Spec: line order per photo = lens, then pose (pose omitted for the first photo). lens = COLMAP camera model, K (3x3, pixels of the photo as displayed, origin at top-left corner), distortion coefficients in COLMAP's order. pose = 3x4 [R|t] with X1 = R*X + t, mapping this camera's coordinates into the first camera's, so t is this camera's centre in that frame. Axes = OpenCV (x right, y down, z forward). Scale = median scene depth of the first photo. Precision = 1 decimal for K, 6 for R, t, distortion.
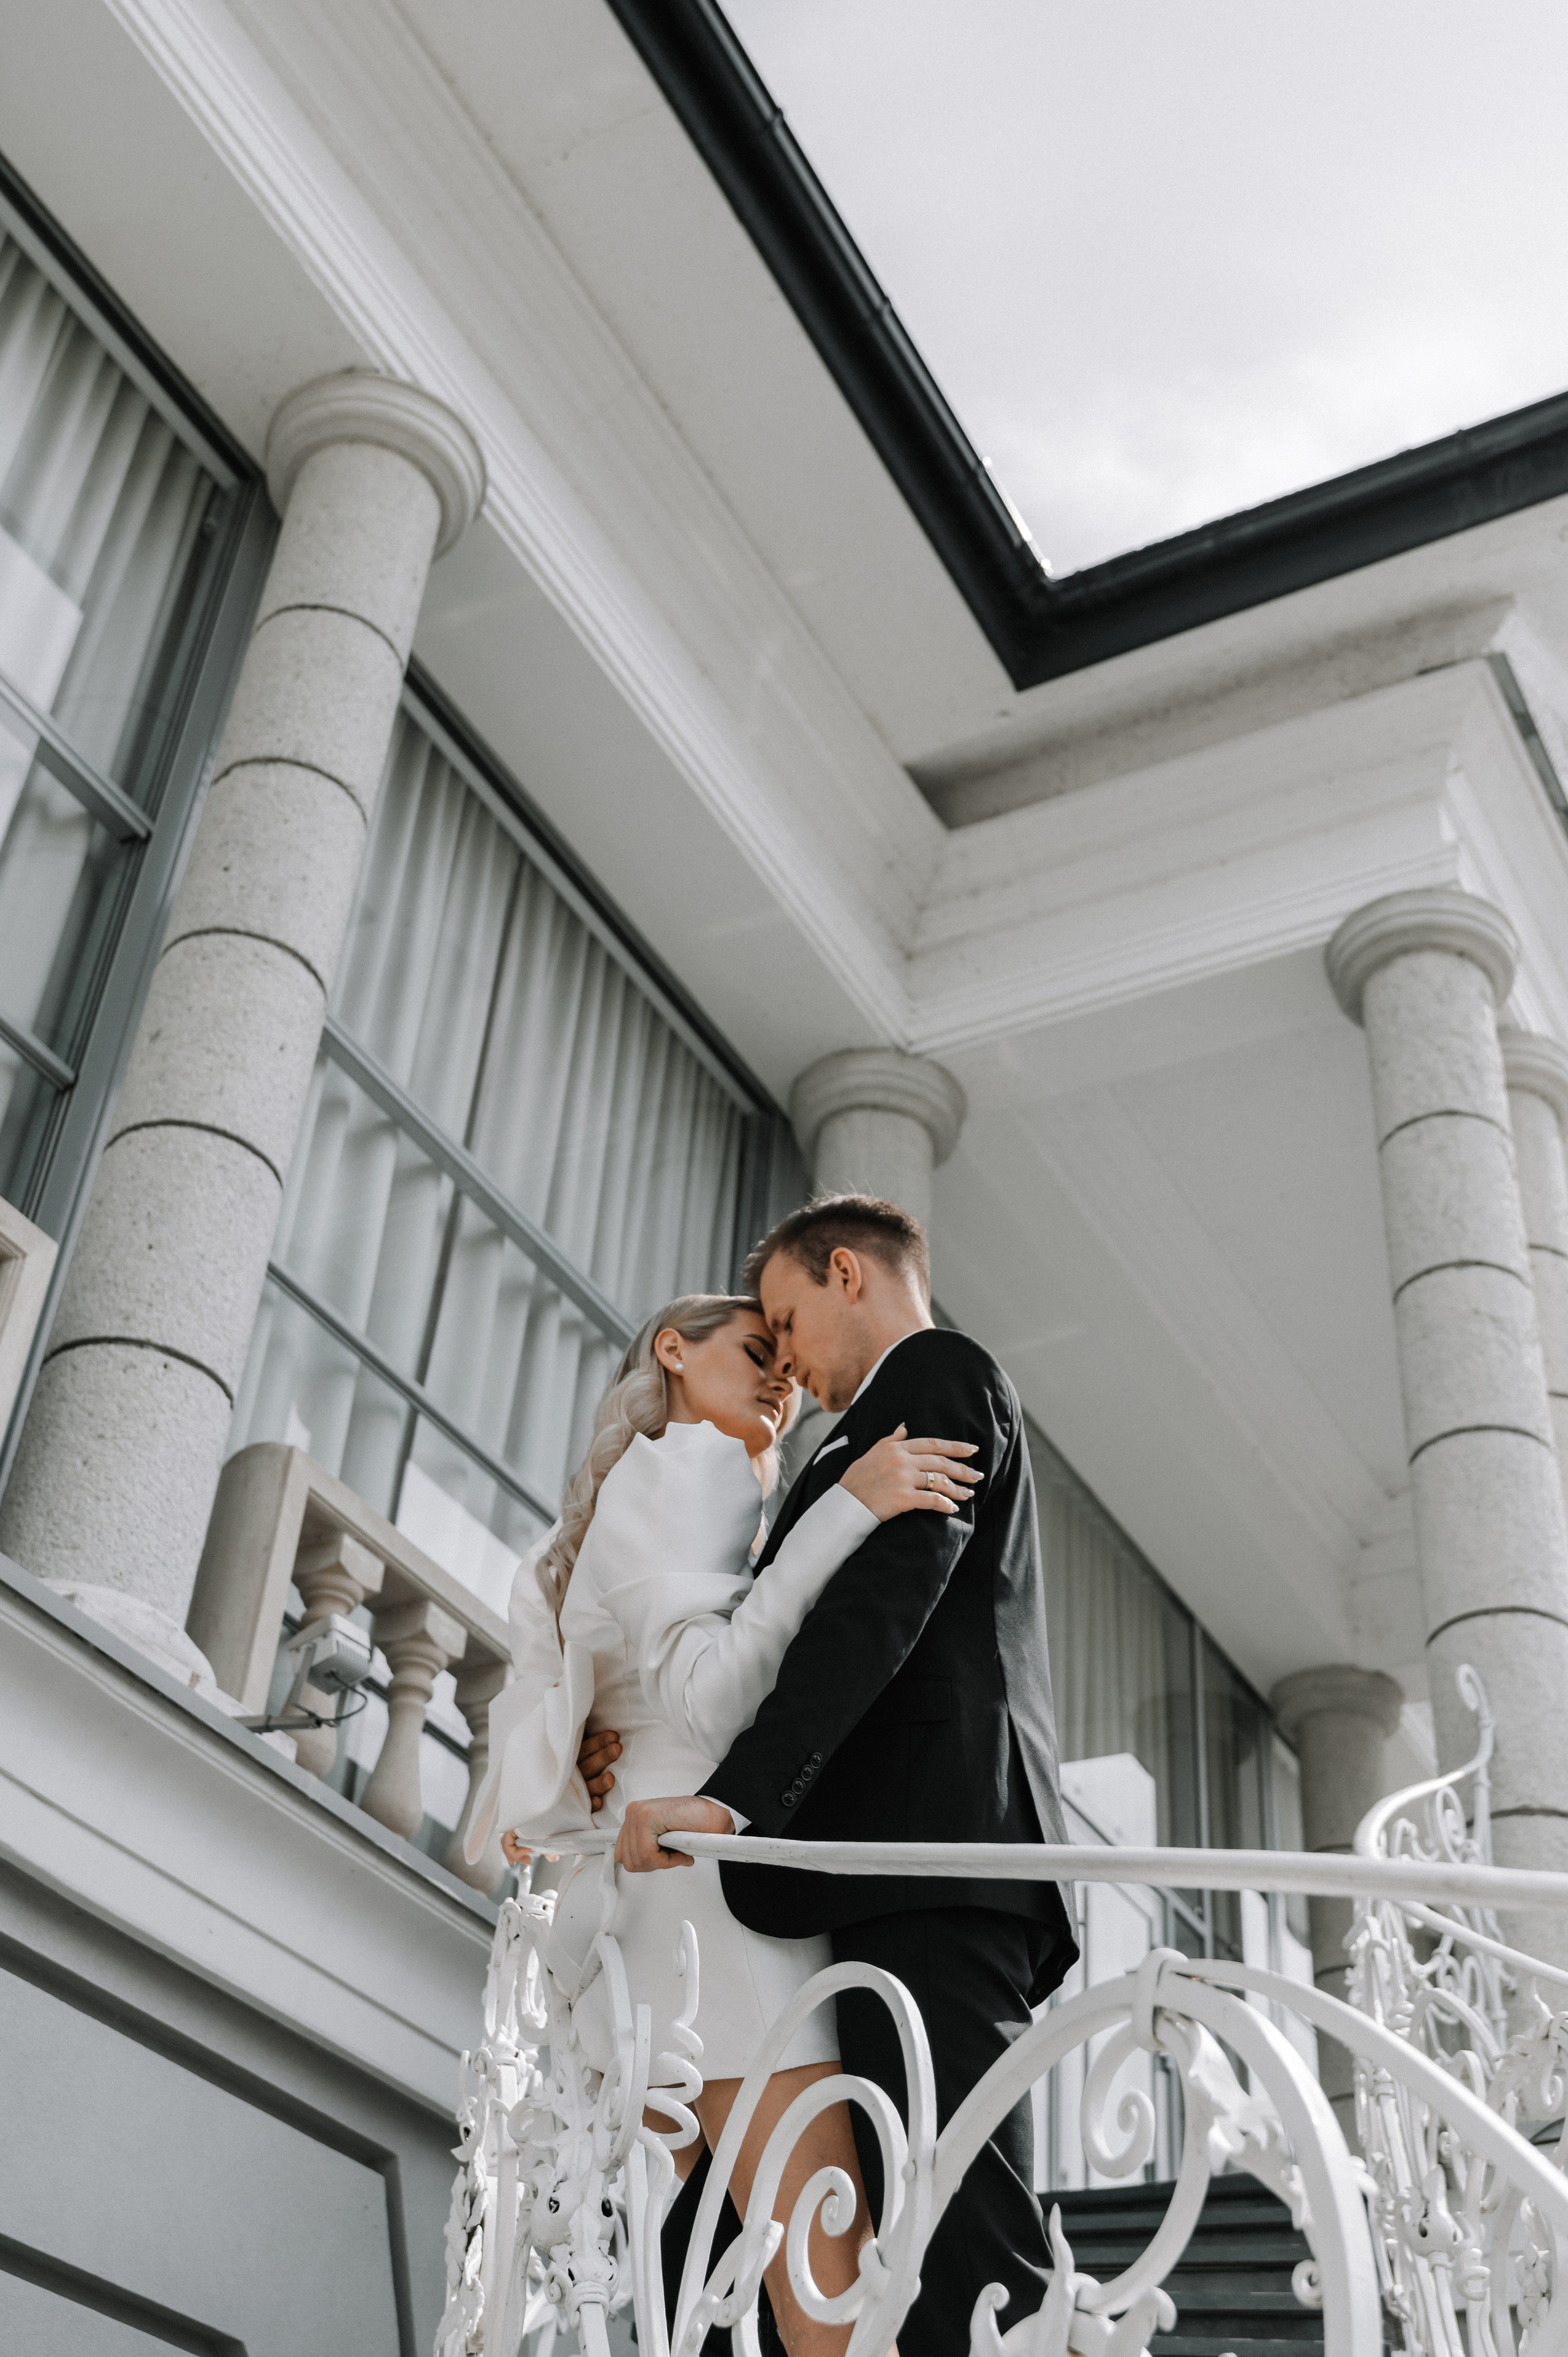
lens RADIAL K [[2706.5, 0, 786.5], [0, 2706.5, 1179.8], [0, 0, 1]] dist [0.003080, 0.000000]
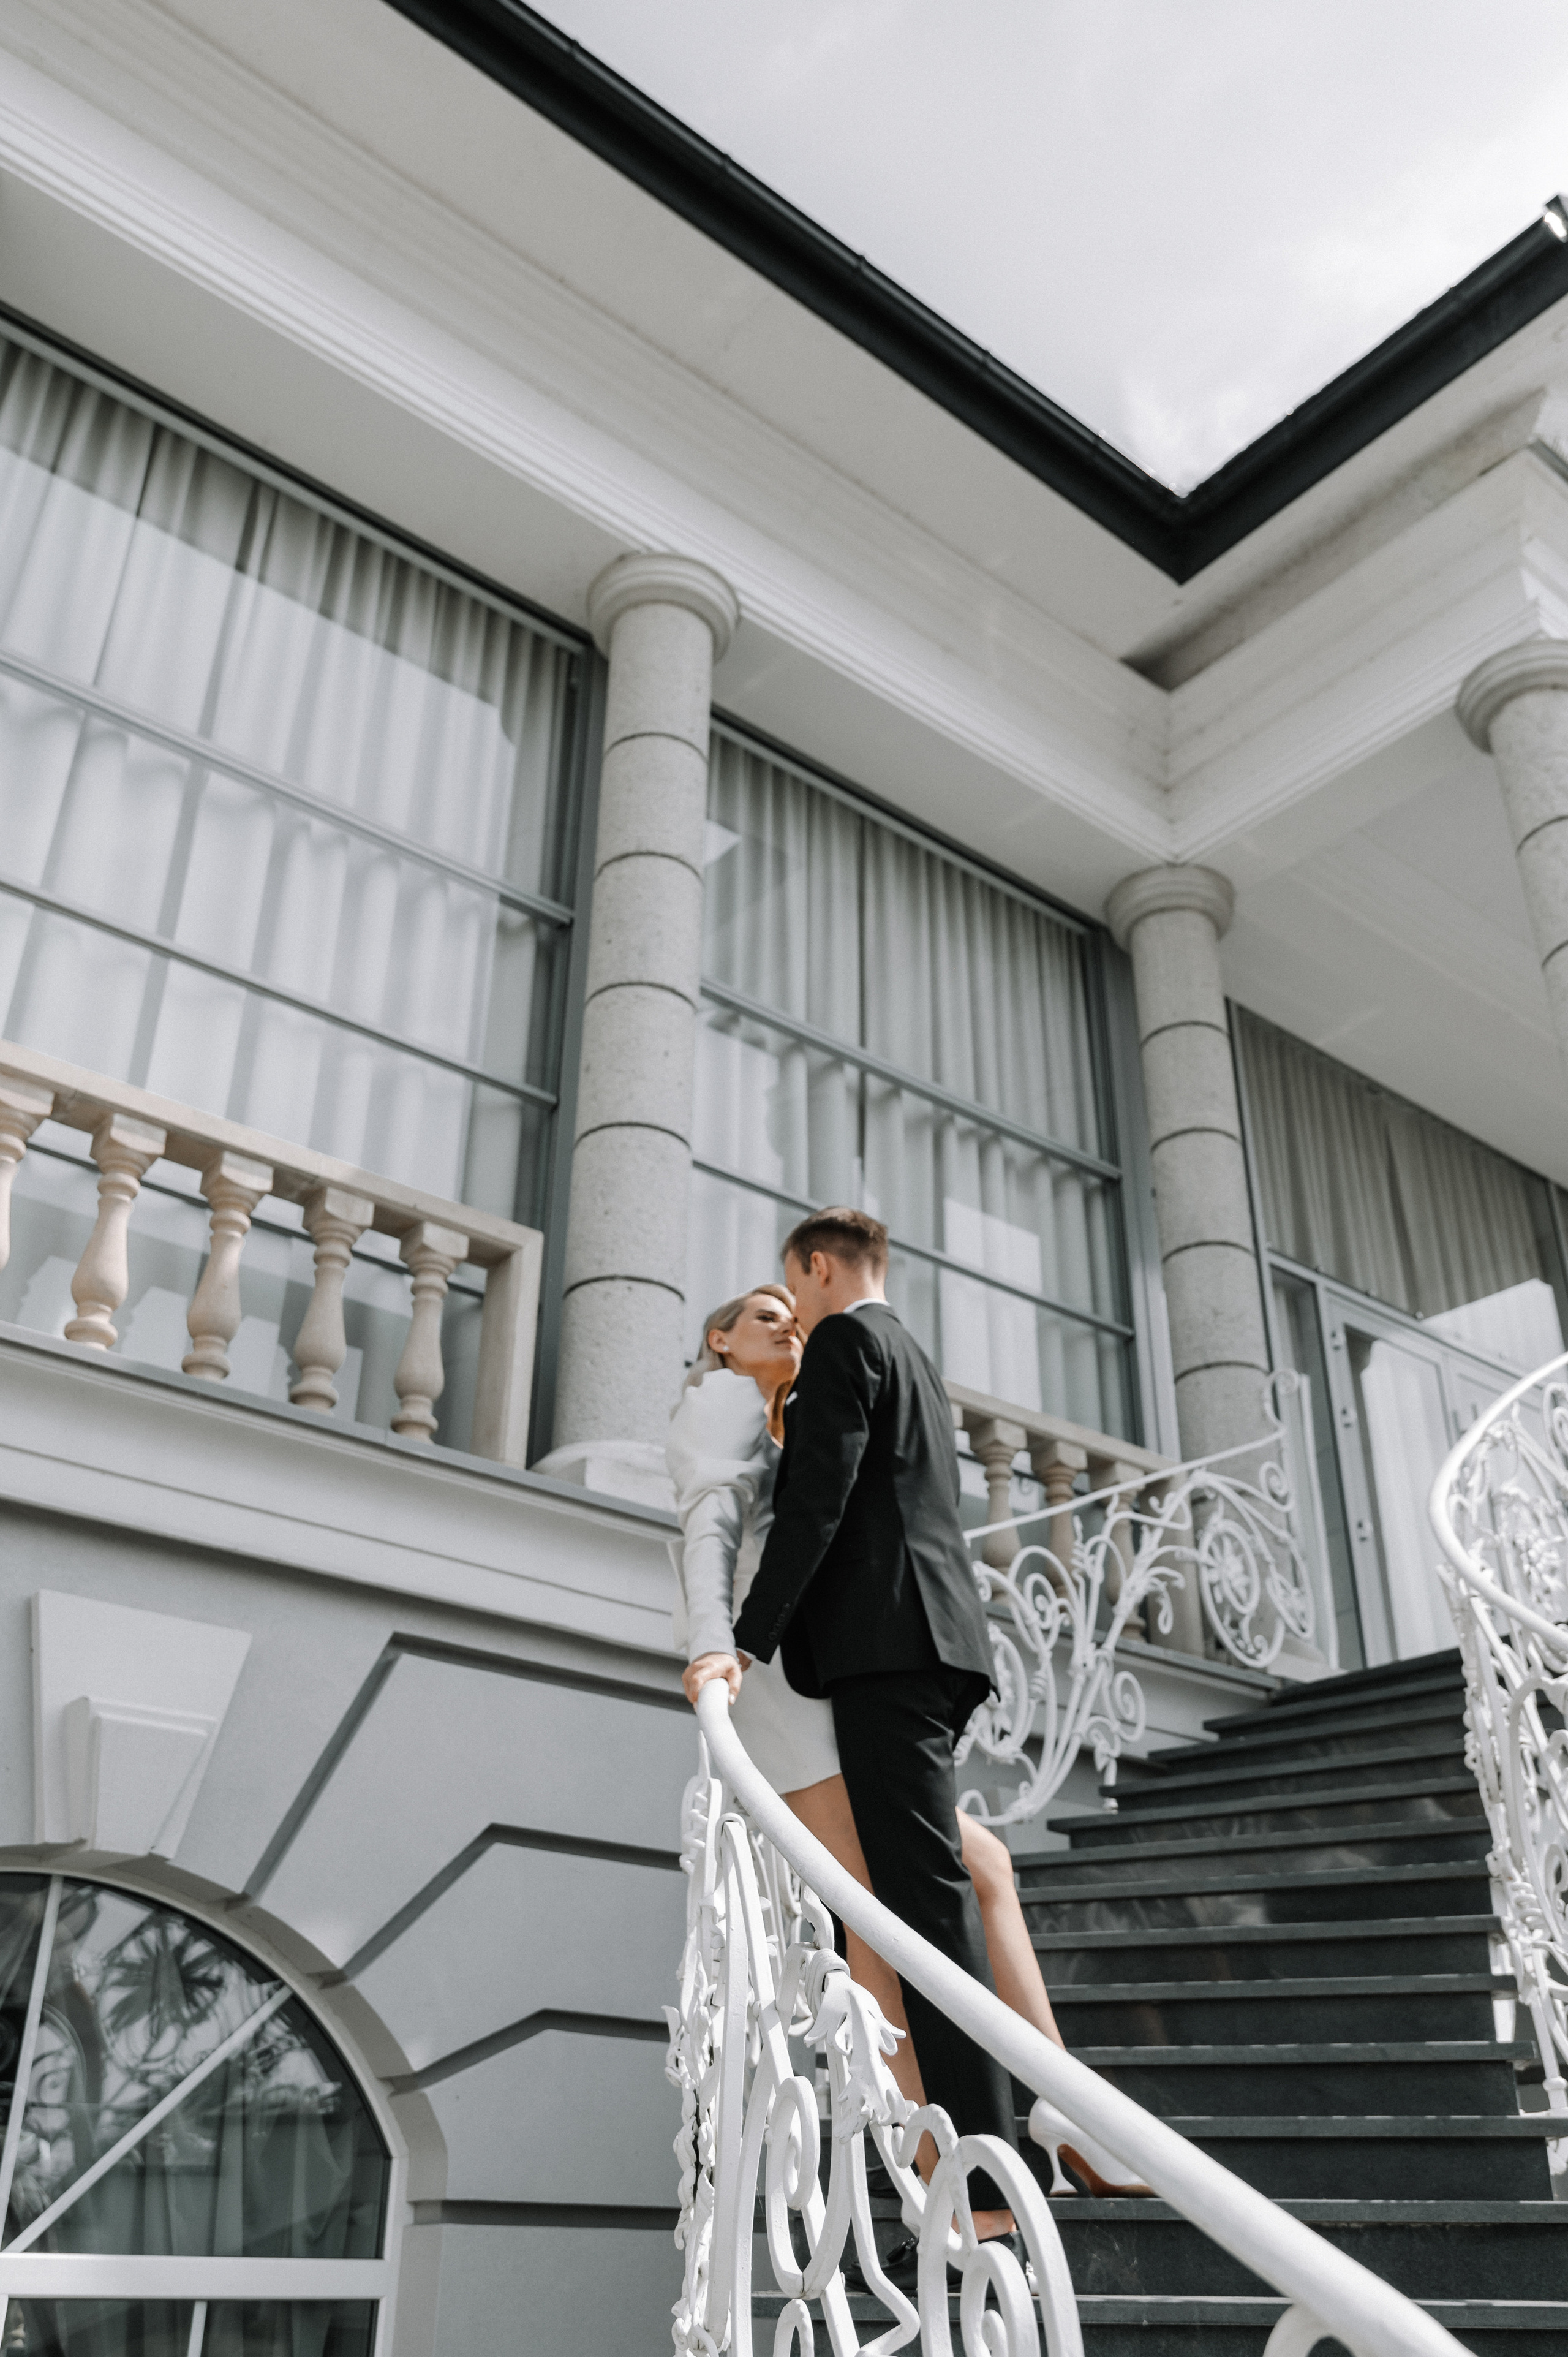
lens RADIAL K [[2020.9, 0, 784.4], [0, 2020.9, 1176.9], [0, 0, 1]] dist [0.005723, -0.007137]
pose [[0.925048, -0.234346, -0.298944, 0.145801], [0.273225, 0.957241, 0.095069, -0.052967], [0.263882, -0.169623, 0.949523, -0.055996]]
